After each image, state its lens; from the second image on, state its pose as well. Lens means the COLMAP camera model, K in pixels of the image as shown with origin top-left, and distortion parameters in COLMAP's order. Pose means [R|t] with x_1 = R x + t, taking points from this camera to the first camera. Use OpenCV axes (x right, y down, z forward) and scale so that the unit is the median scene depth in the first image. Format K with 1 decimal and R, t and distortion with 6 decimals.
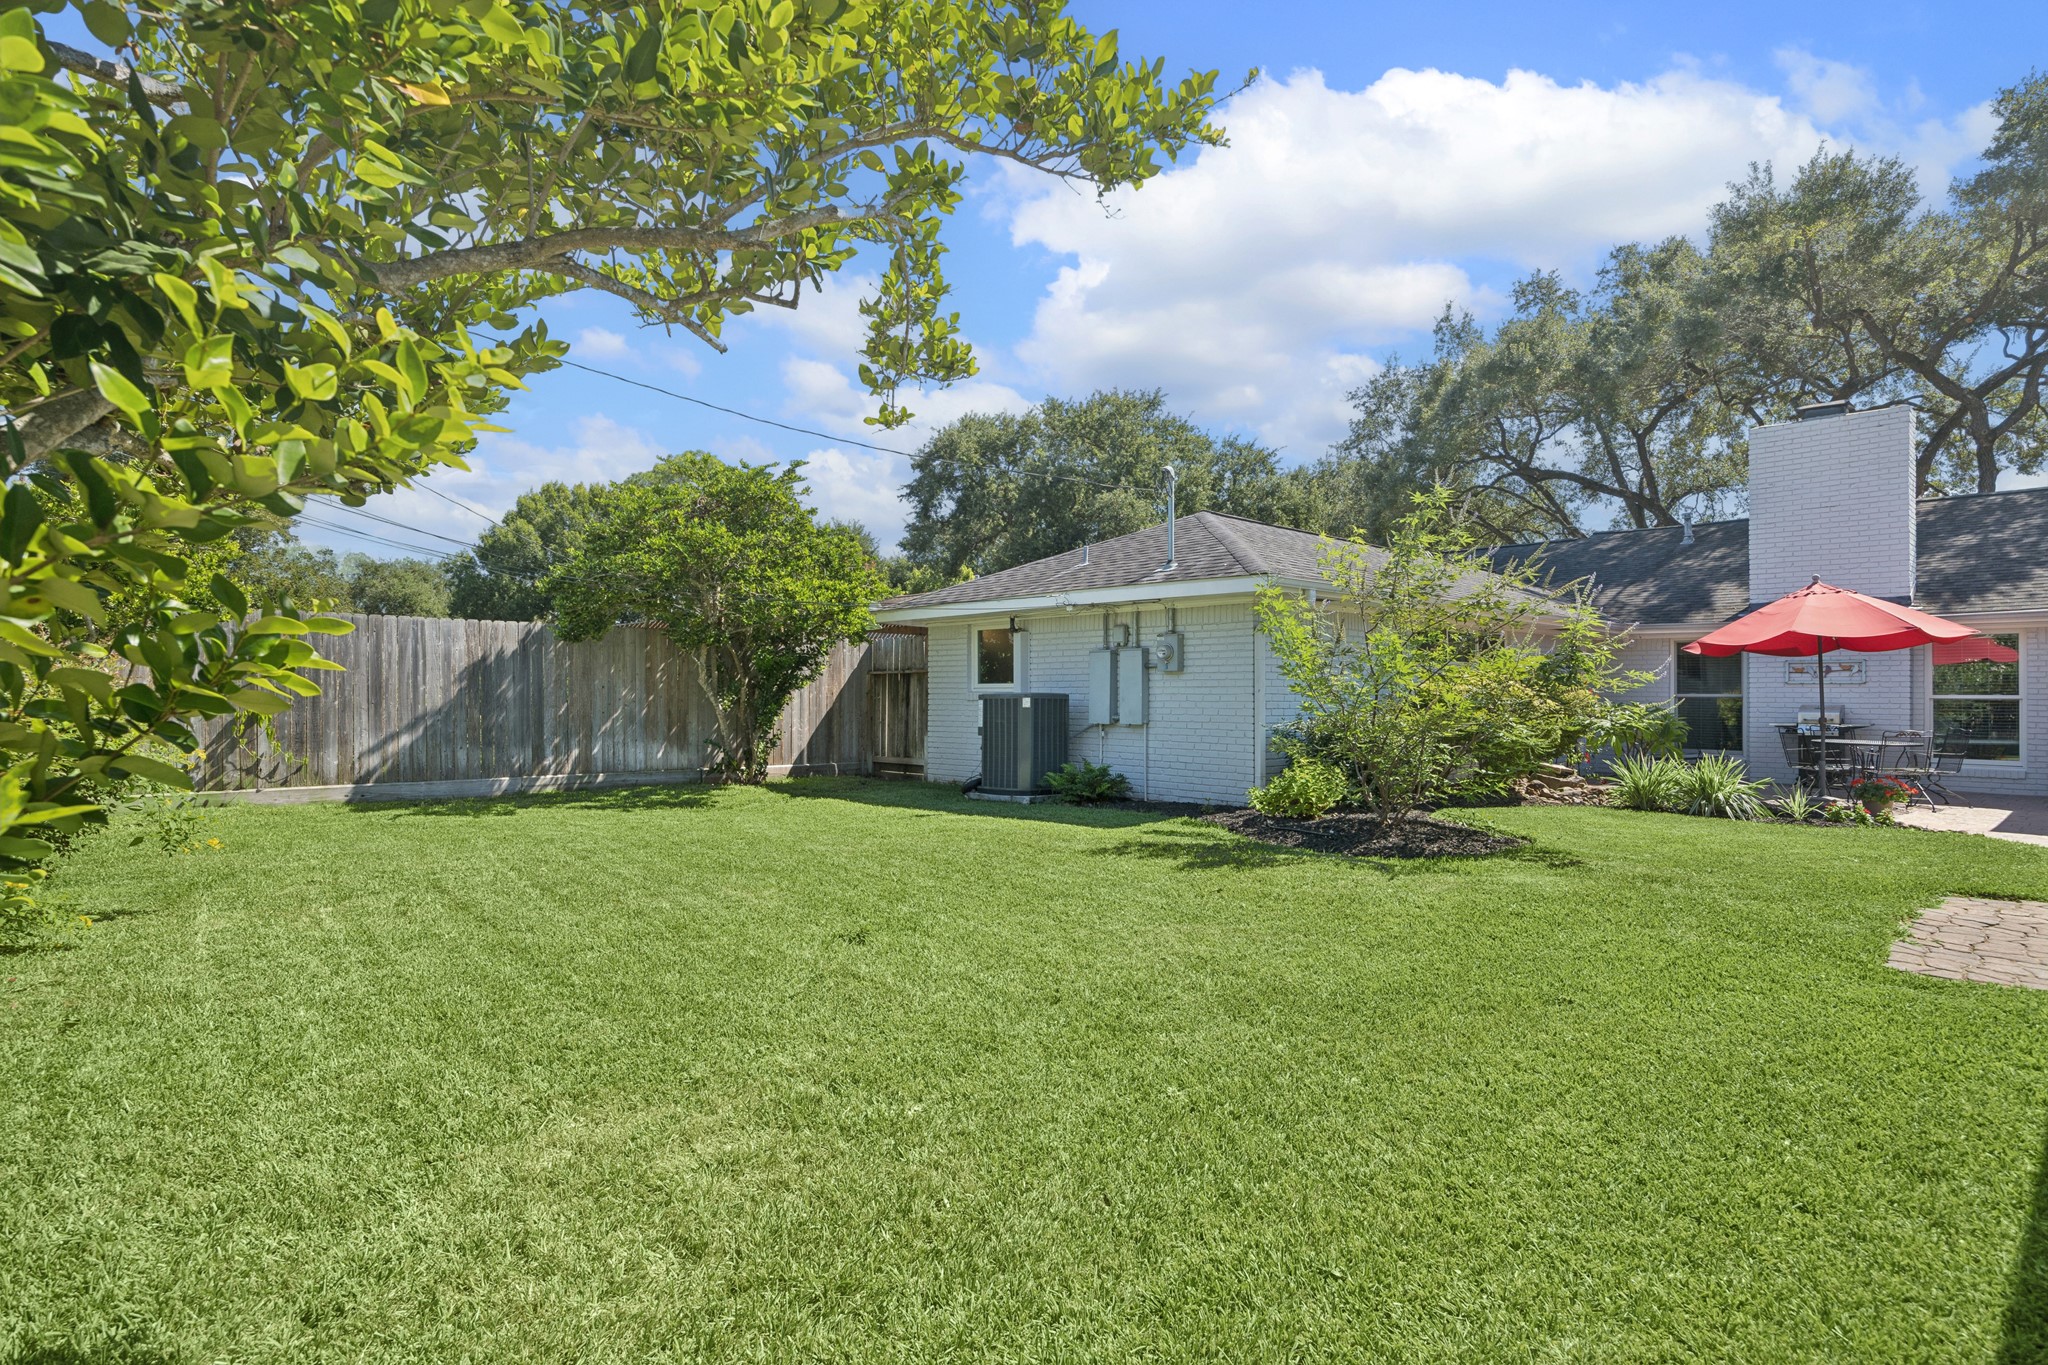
lens RADIAL K [[1052.5, 0, 1020.1], [0, 1052.5, 680.7], [0, 0, 1]] dist [-0.011643, -0.002311]
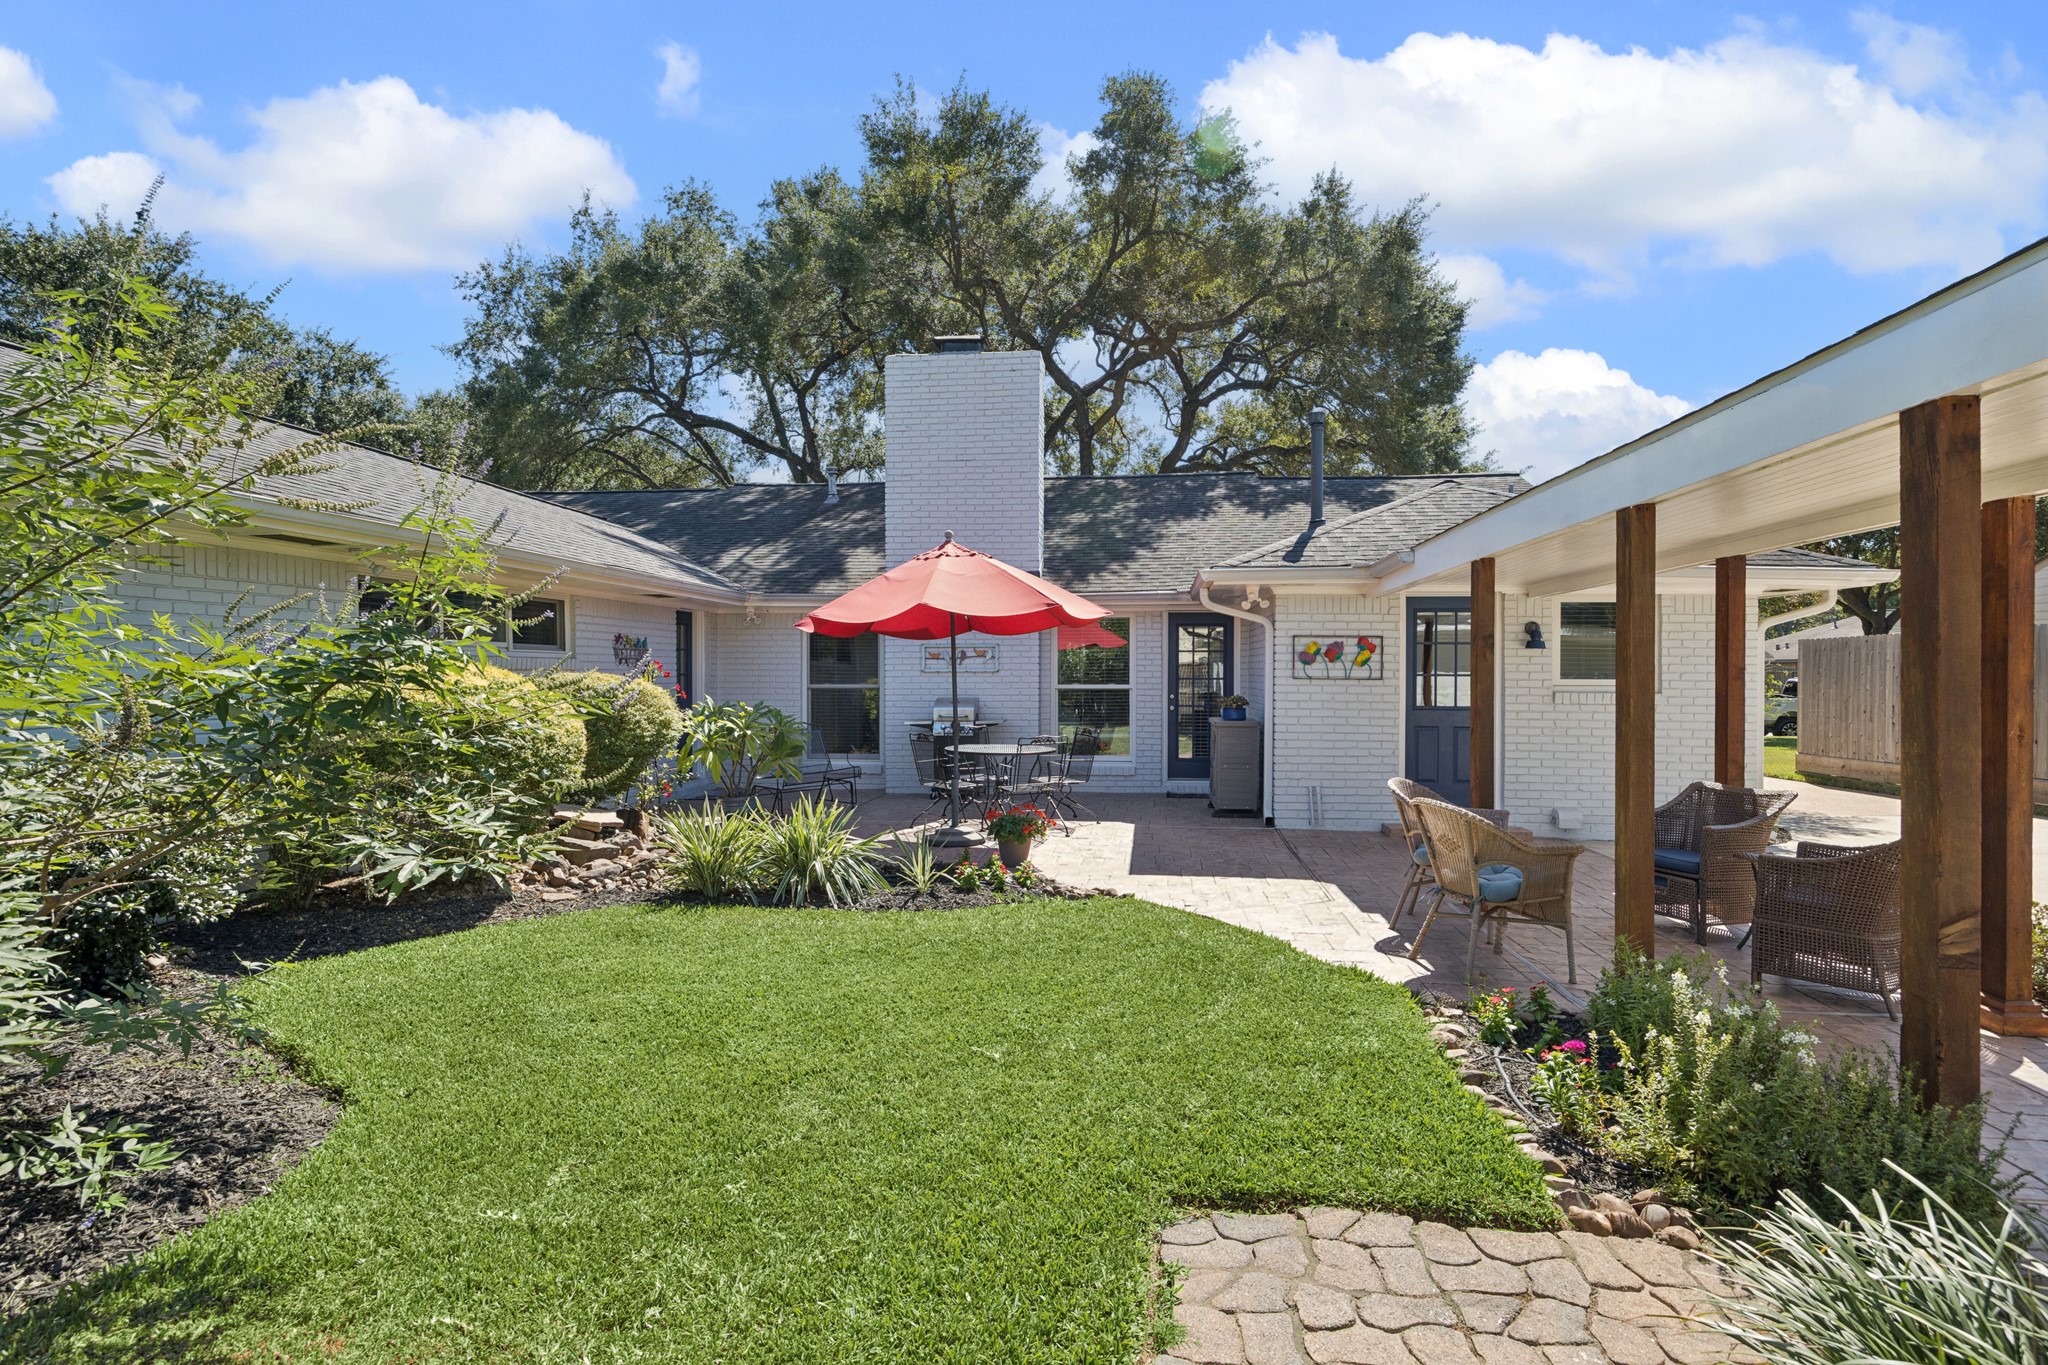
lens RADIAL K [[1052.5, 0, 1023.2], [0, 1052.5, 671.8], [0, 0, 1]] dist [-0.011643, -0.002311]
pose [[0.757791, -0.010974, 0.652405, 0.205241], [-0.000427, 0.999850, 0.017314, -0.009139], [-0.652497, -0.013399, 0.757673, 0.259697]]
